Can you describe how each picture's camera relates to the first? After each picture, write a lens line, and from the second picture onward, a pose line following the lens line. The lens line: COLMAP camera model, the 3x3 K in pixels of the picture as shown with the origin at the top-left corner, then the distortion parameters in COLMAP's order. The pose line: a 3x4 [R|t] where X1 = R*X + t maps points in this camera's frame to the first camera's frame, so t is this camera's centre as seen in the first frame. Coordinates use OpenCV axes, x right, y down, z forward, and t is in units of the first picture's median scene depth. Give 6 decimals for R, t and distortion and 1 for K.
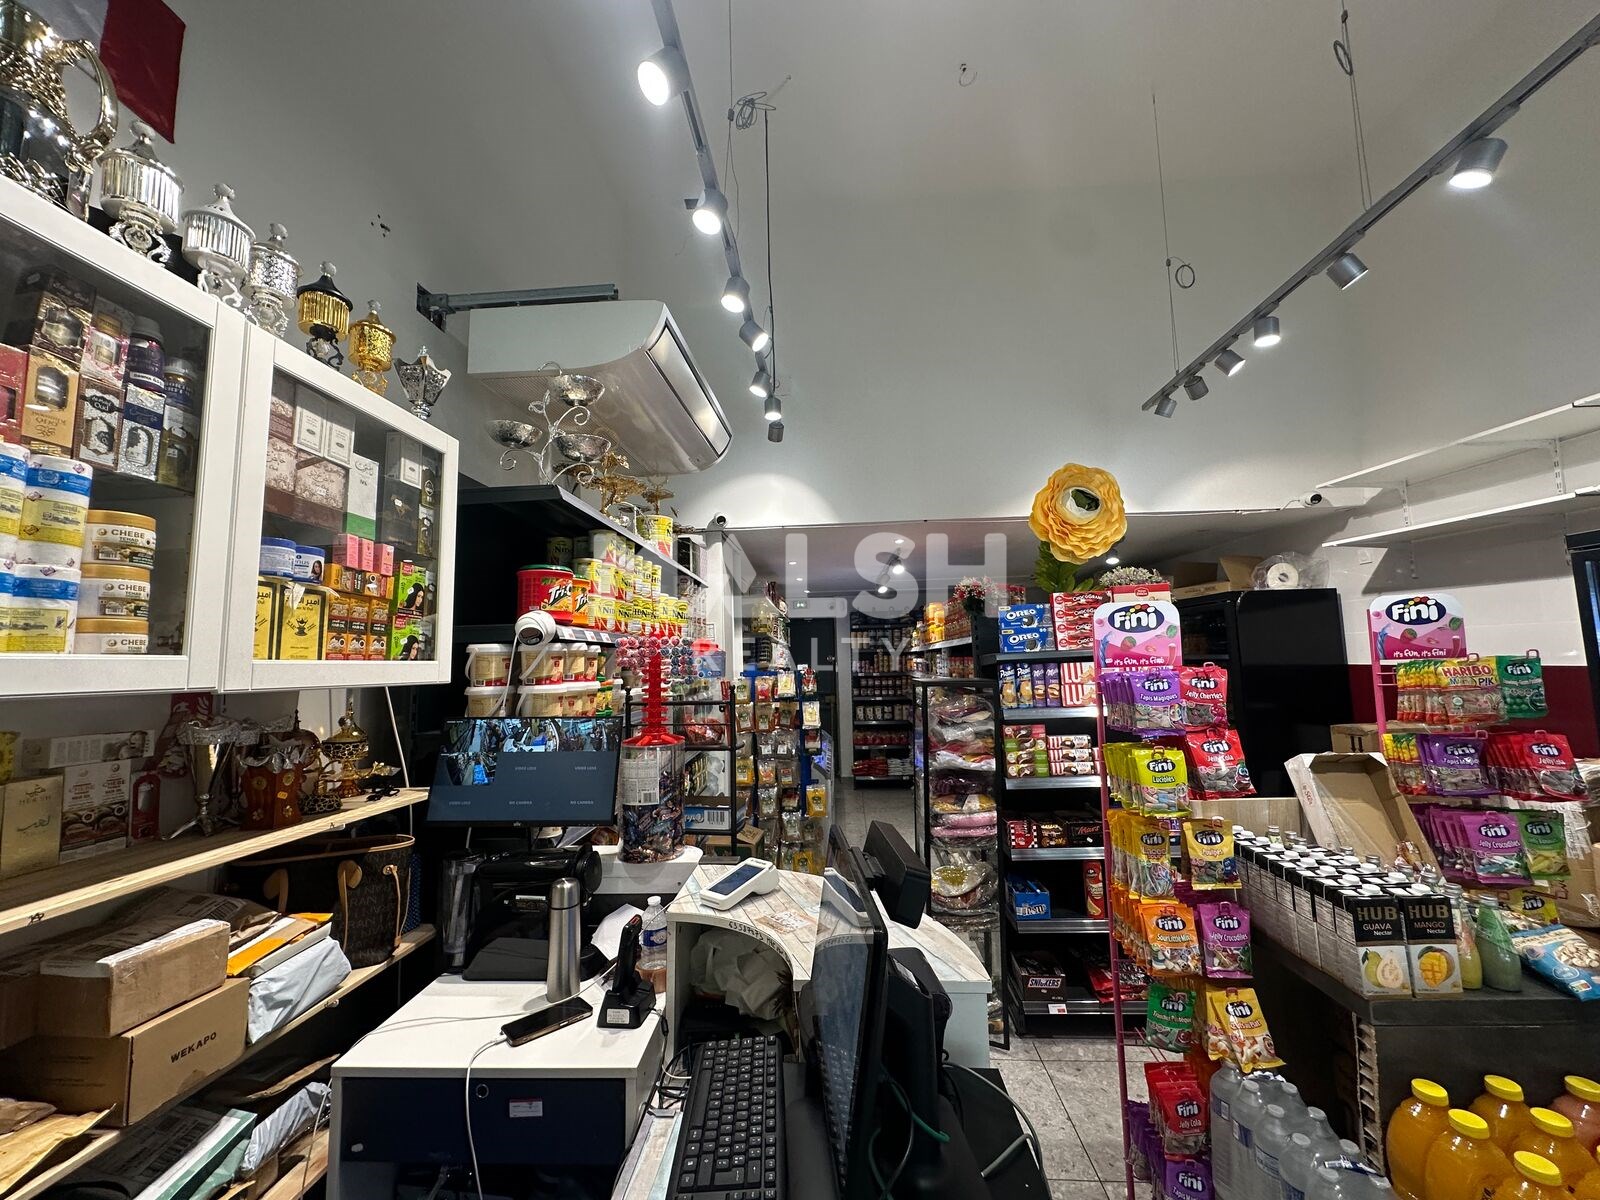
lens RADIAL K [[629.5, 0, 800.0], [0, 629.5, 600.0], [0, 0, 1]] dist [-0.000502, -0.000144]
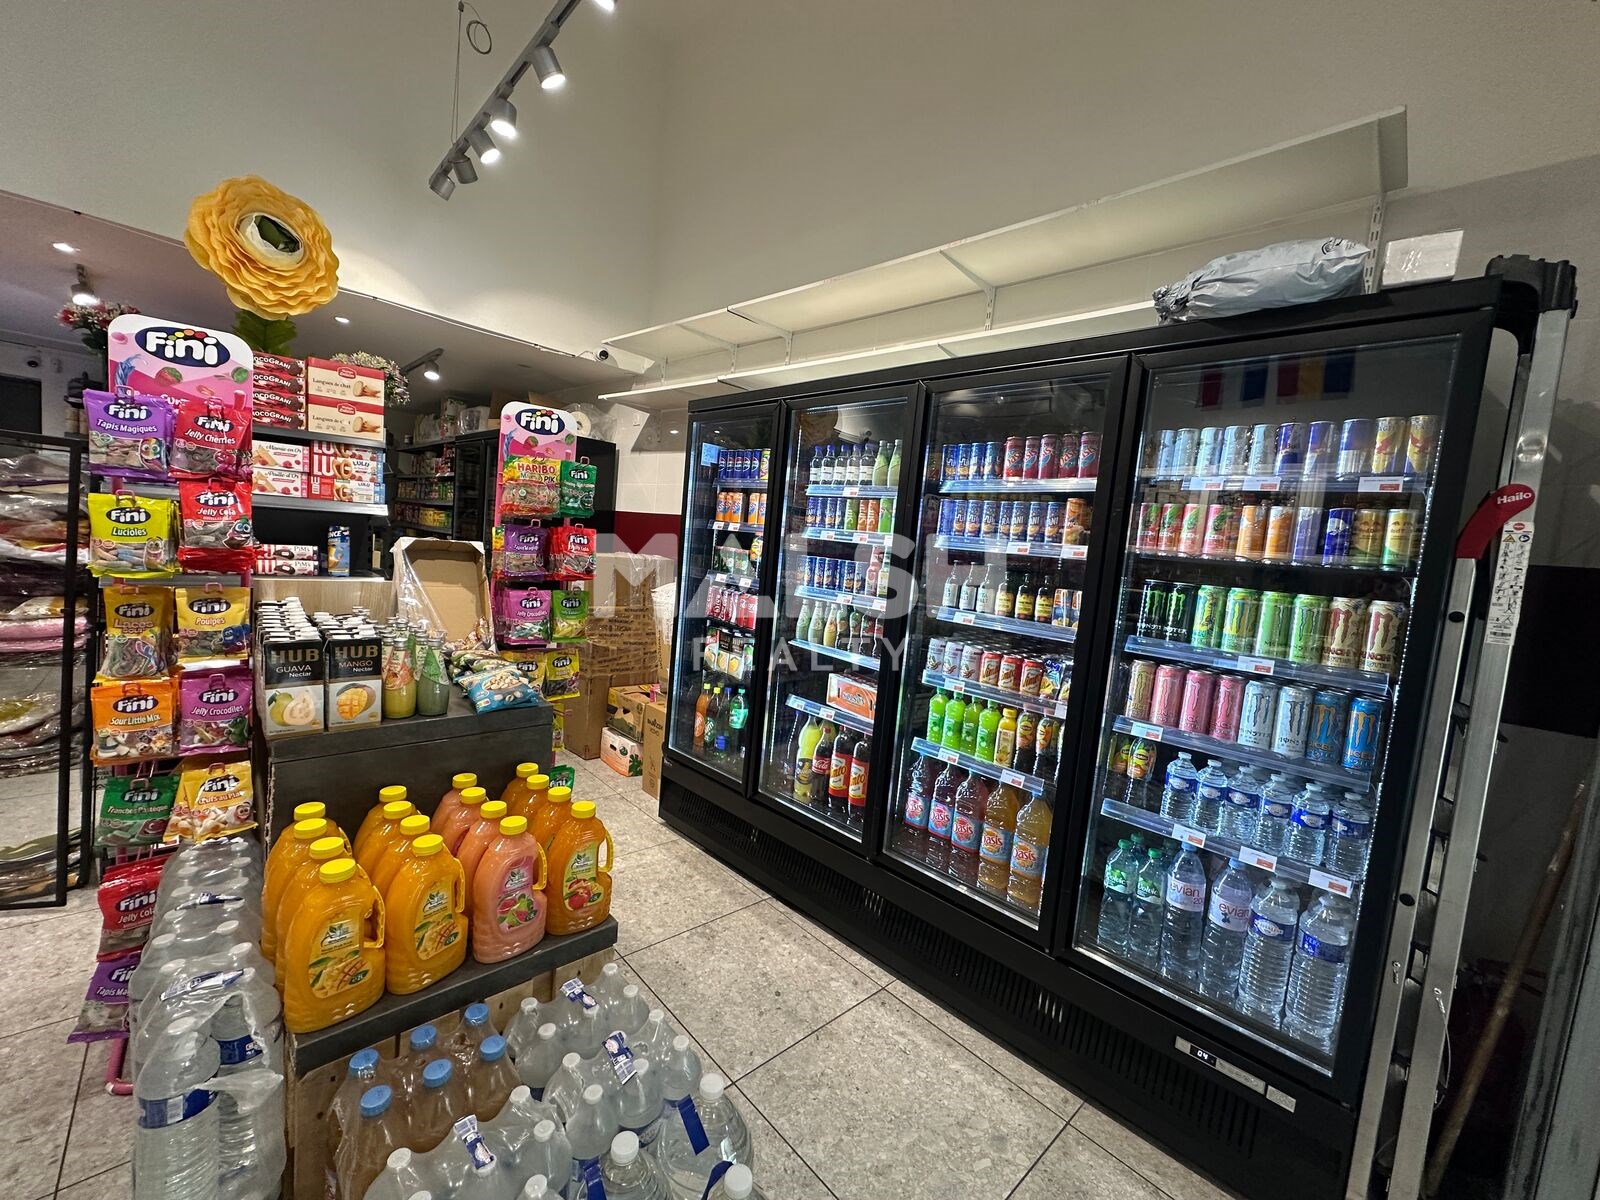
lens RADIAL K [[629.5, 0, 800.0], [0, 629.5, 600.0], [0, 0, 1]] dist [-0.000502, -0.000144]
pose [[0.680717, 0.025812, 0.732091, 0.569774], [-0.177264, 0.975482, 0.130431, 0.114417], [-0.710775, -0.218560, 0.668603, -0.149540]]
